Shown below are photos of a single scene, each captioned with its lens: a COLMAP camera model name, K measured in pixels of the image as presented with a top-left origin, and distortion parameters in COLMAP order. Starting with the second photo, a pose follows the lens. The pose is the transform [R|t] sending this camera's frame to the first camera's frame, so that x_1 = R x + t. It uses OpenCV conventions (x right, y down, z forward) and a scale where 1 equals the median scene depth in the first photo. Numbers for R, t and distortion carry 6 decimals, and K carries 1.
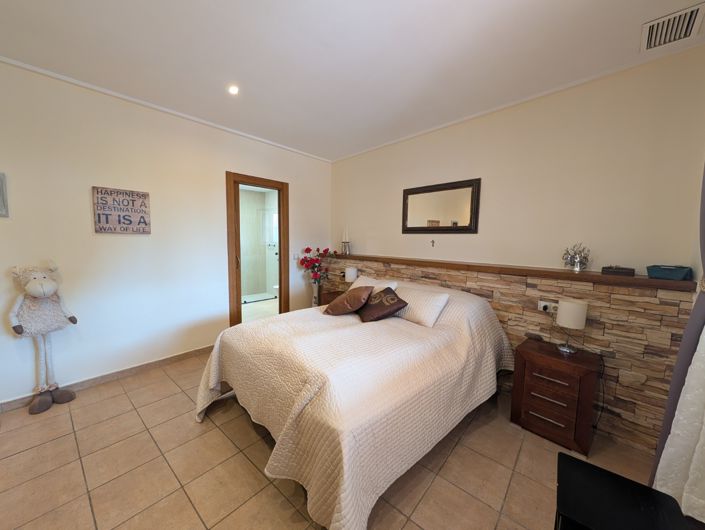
lens RADIAL K [[272.3, 0, 351.7], [0, 272.3, 263.8], [0, 0, 1]] dist [0.000265, 0.000019]
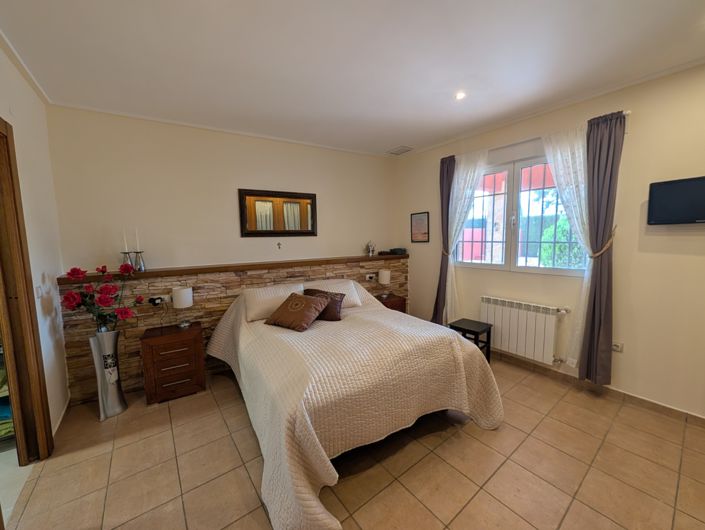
lens RADIAL K [[272.3, 0, 352.0], [0, 272.3, 265.4], [0, 0, 1]] dist [0.000265, 0.000019]
pose [[0.205816, -0.123404, 0.970779, -0.779432], [0.110419, 0.988610, 0.102261, -0.085575], [-0.972341, 0.086146, 0.217098, 0.555243]]
